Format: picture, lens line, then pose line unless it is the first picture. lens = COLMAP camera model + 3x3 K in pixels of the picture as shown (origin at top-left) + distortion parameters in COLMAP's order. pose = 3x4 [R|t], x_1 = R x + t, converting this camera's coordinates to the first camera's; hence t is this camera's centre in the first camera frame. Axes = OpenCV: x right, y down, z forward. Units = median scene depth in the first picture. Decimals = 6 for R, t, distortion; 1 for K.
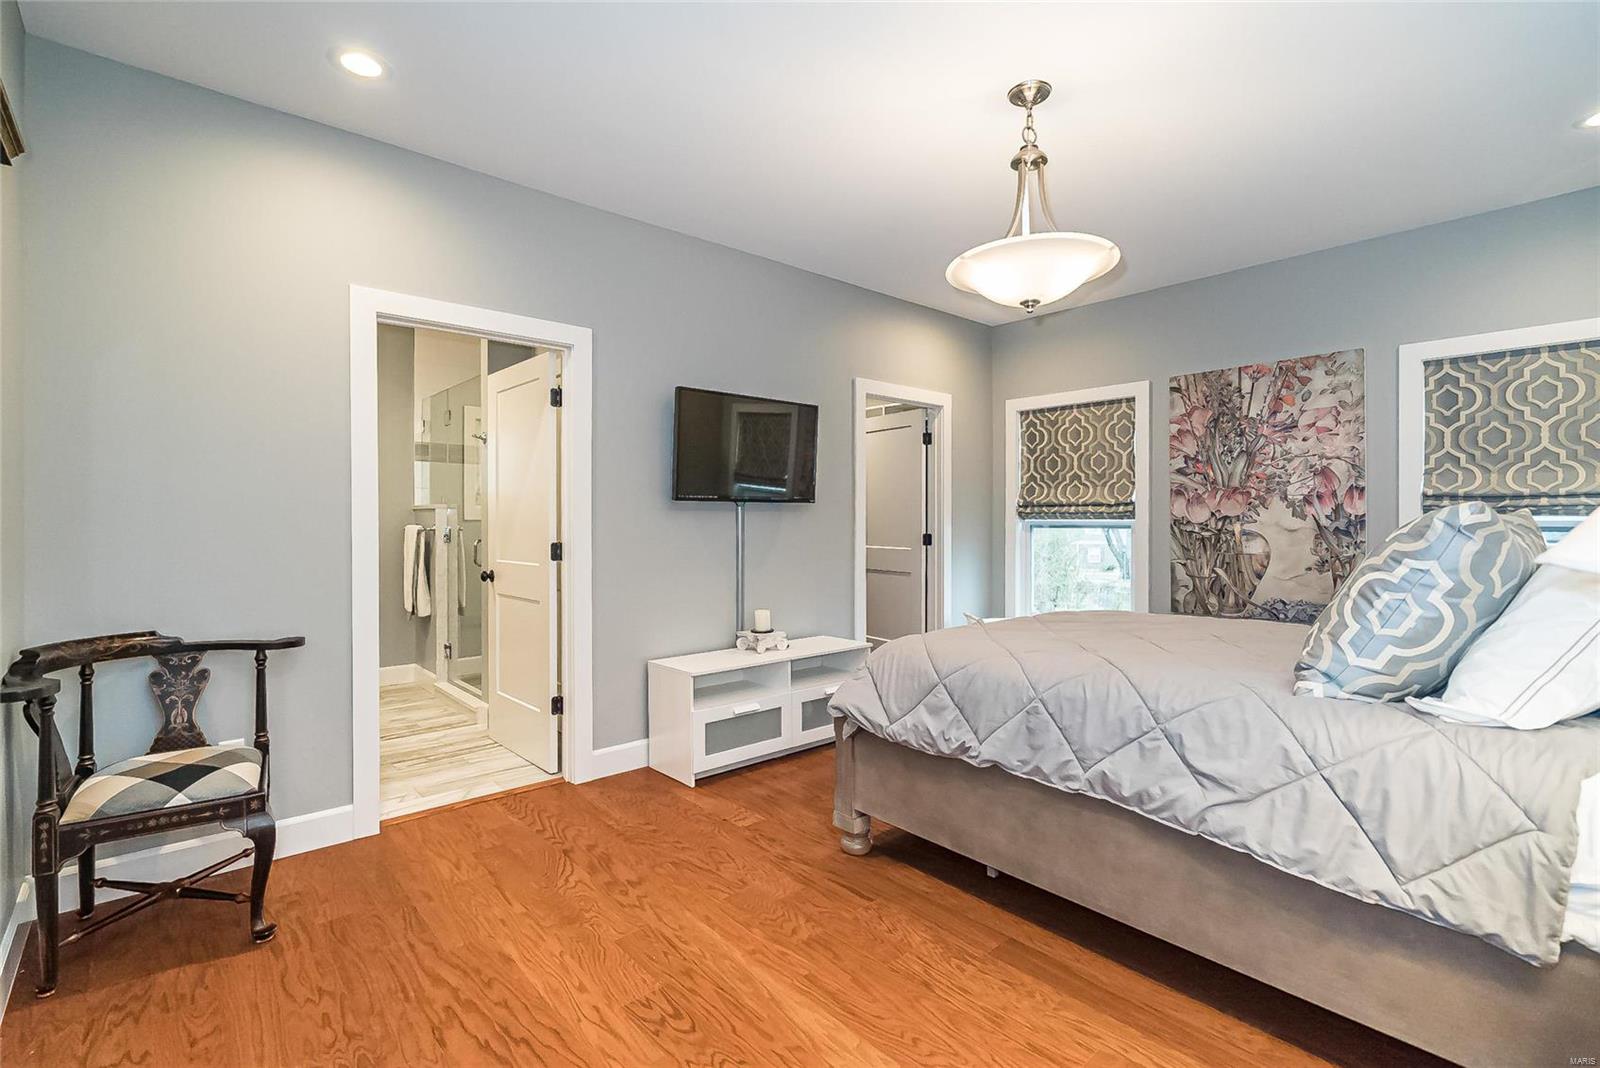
lens RADIAL K [[724.4, 0, 808.5], [0, 724.4, 522.2], [0, 0, 1]] dist [-0.015049, 0.002745]
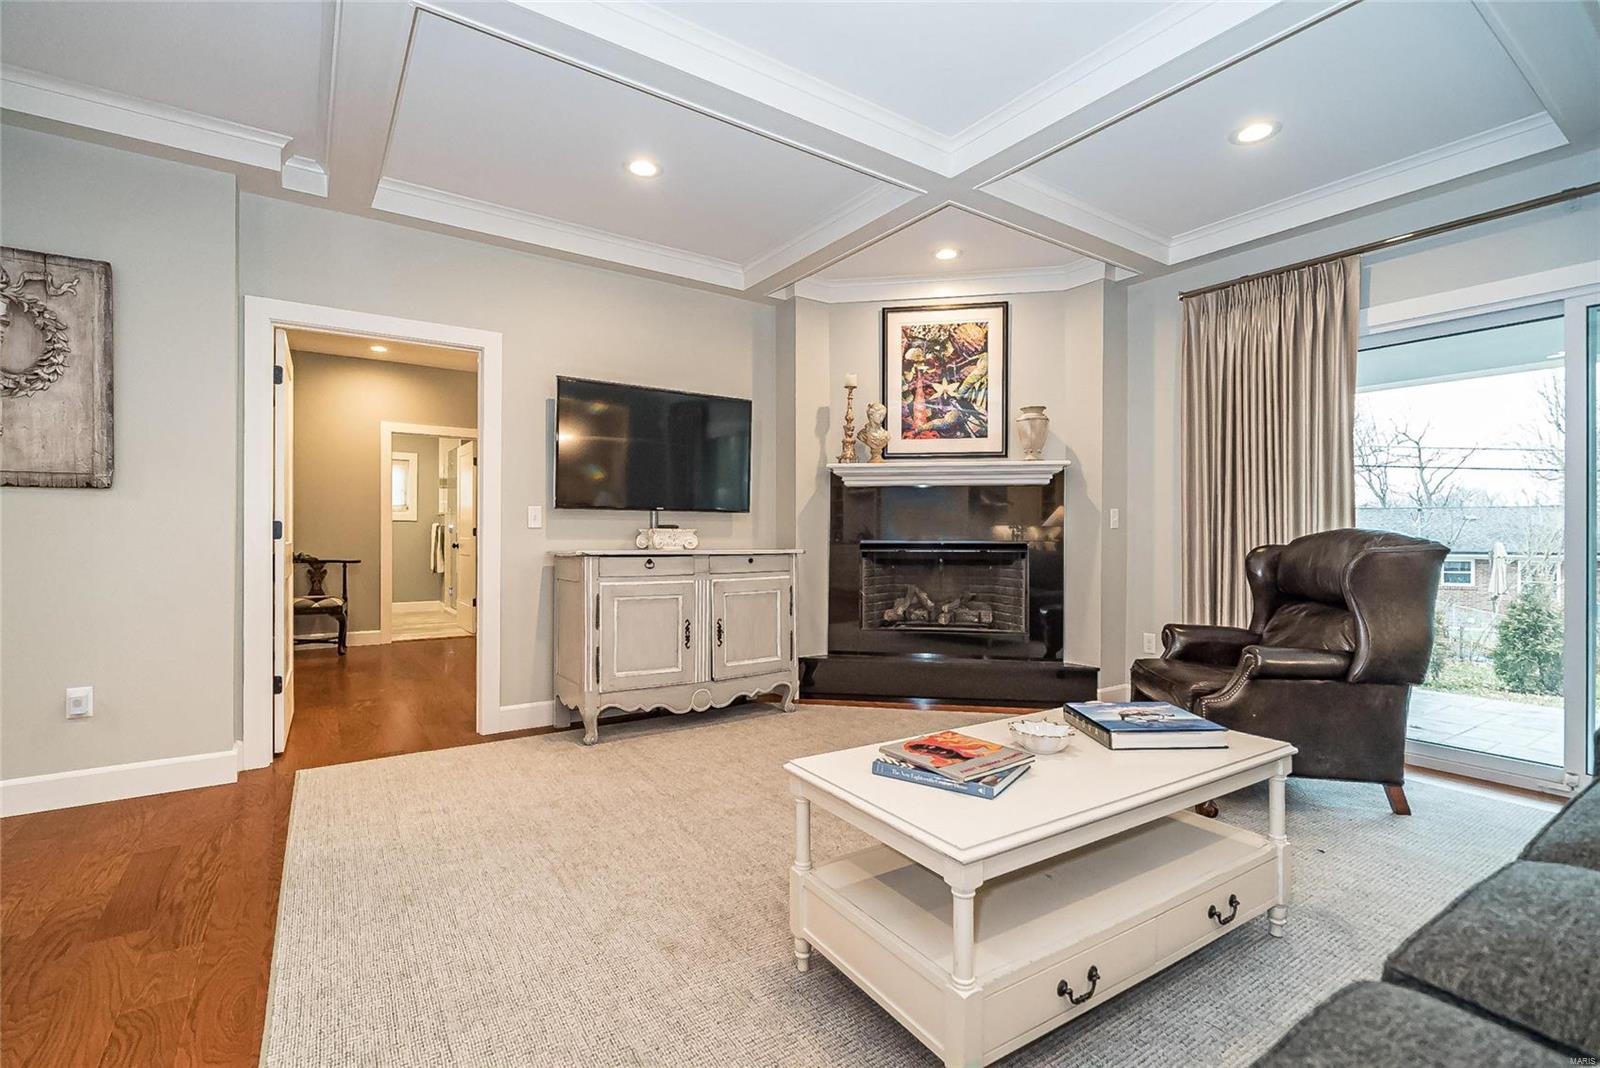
lens RADIAL K [[724.4, 0, 807.0], [0, 724.4, 533.2], [0, 0, 1]] dist [-0.015049, 0.002745]
pose [[0.991125, -0.000510, -0.132935, 0.962990], [0.000936, 0.999995, 0.003144, 0.037835], [0.132932, -0.003240, 0.991120, -1.058490]]
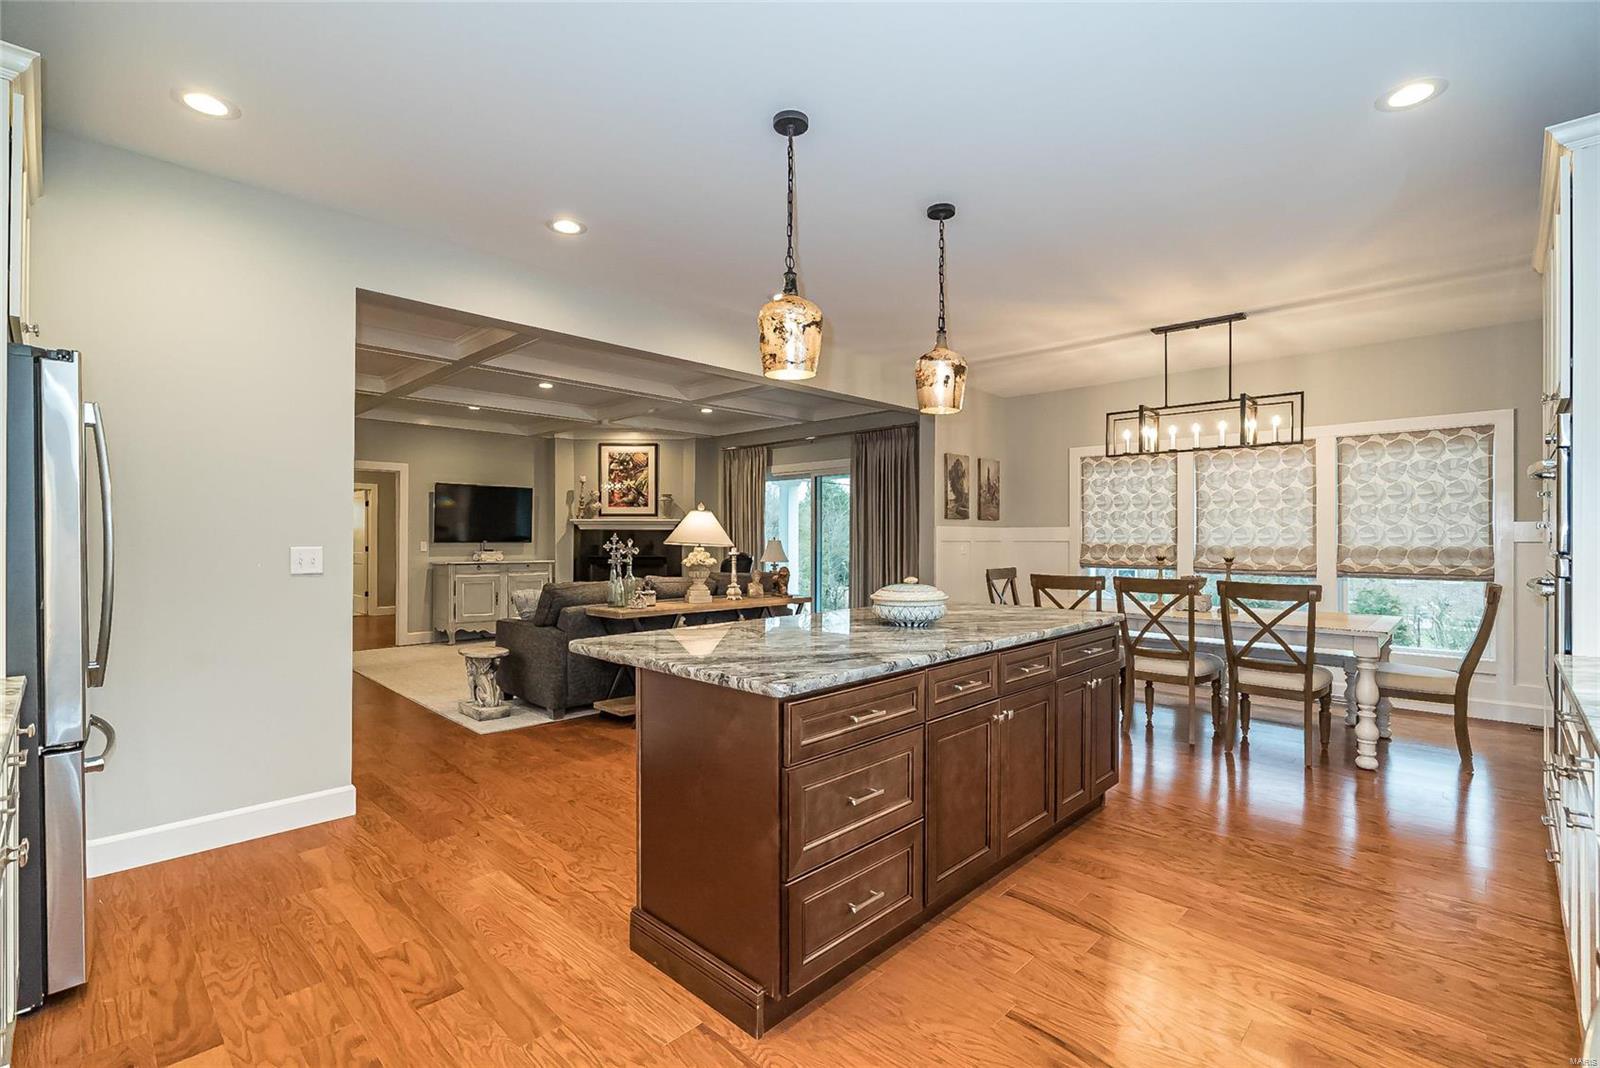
lens RADIAL K [[724.4, 0, 799.9], [0, 724.4, 533.5], [0, 0, 1]] dist [-0.015049, 0.002745]
pose [[0.998609, -0.002888, 0.052643, 1.553298], [0.002976, 0.999994, -0.001595, -0.022354], [-0.052638, 0.001749, 0.998612, -2.543171]]
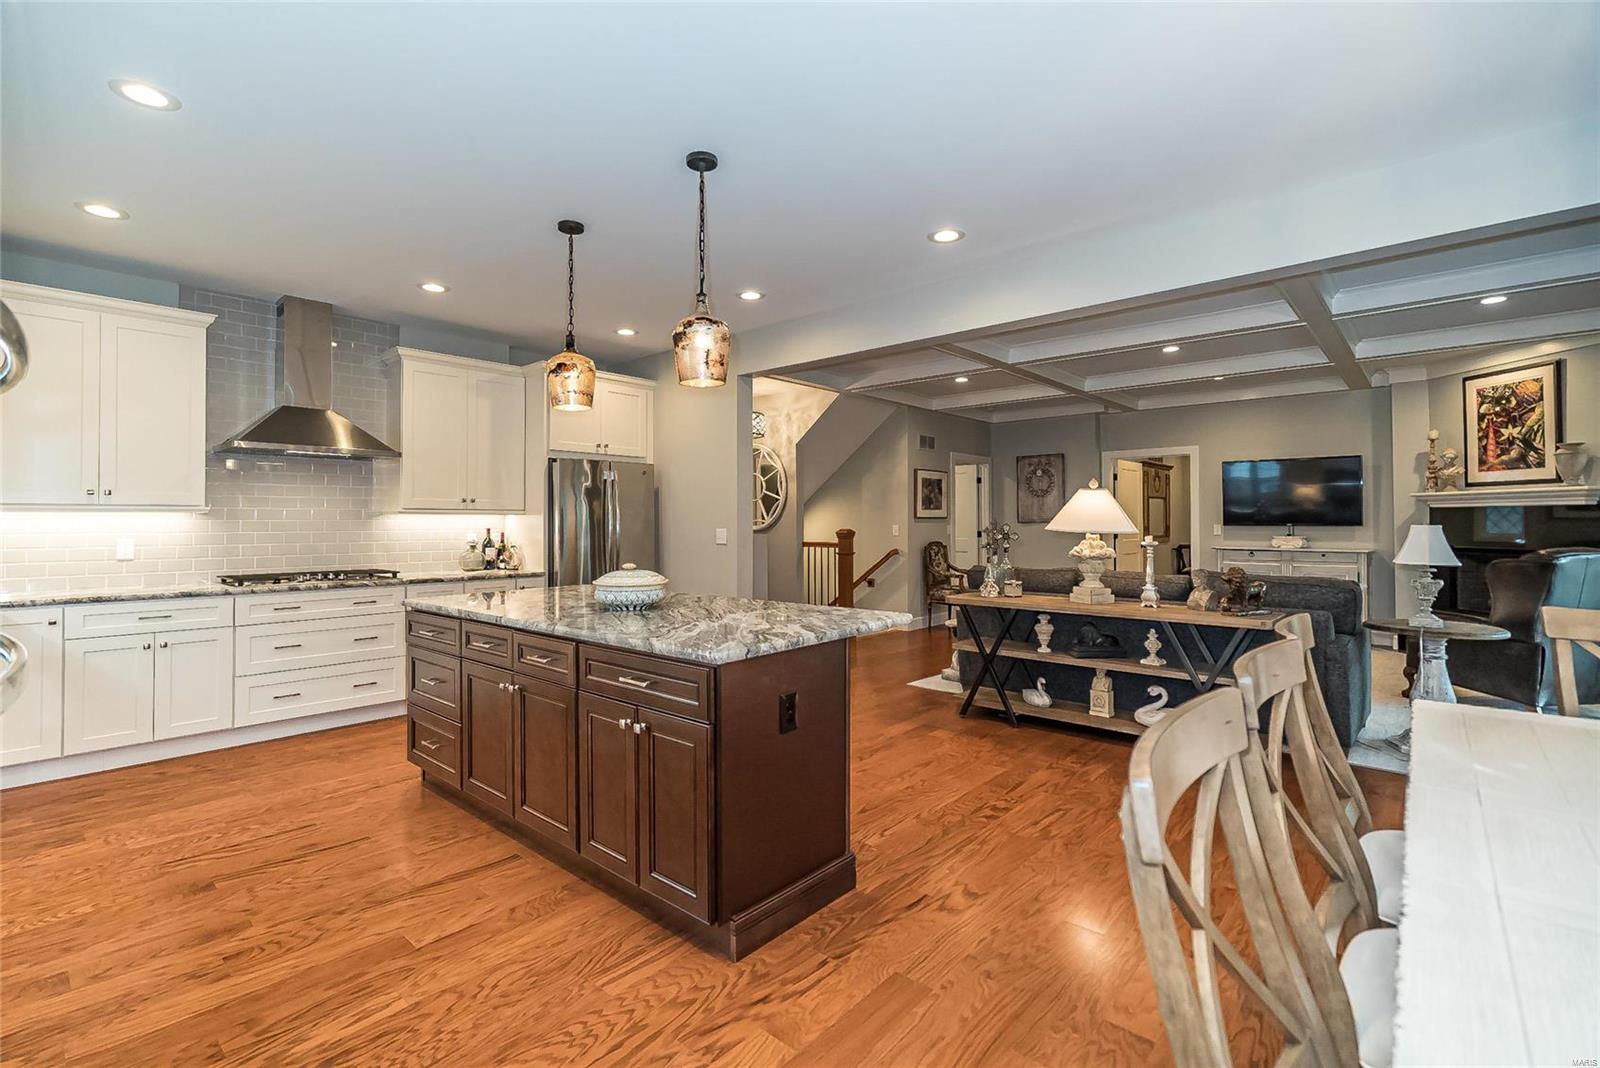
lens RADIAL K [[724.4, 0, 786.5], [0, 724.4, 517.4], [0, 0, 1]] dist [-0.015049, 0.002745]
pose [[0.090883, -0.010243, -0.995809, 2.603173], [0.009089, 0.999914, -0.009456, -0.016775], [0.995820, -0.008192, 0.090968, -1.608529]]
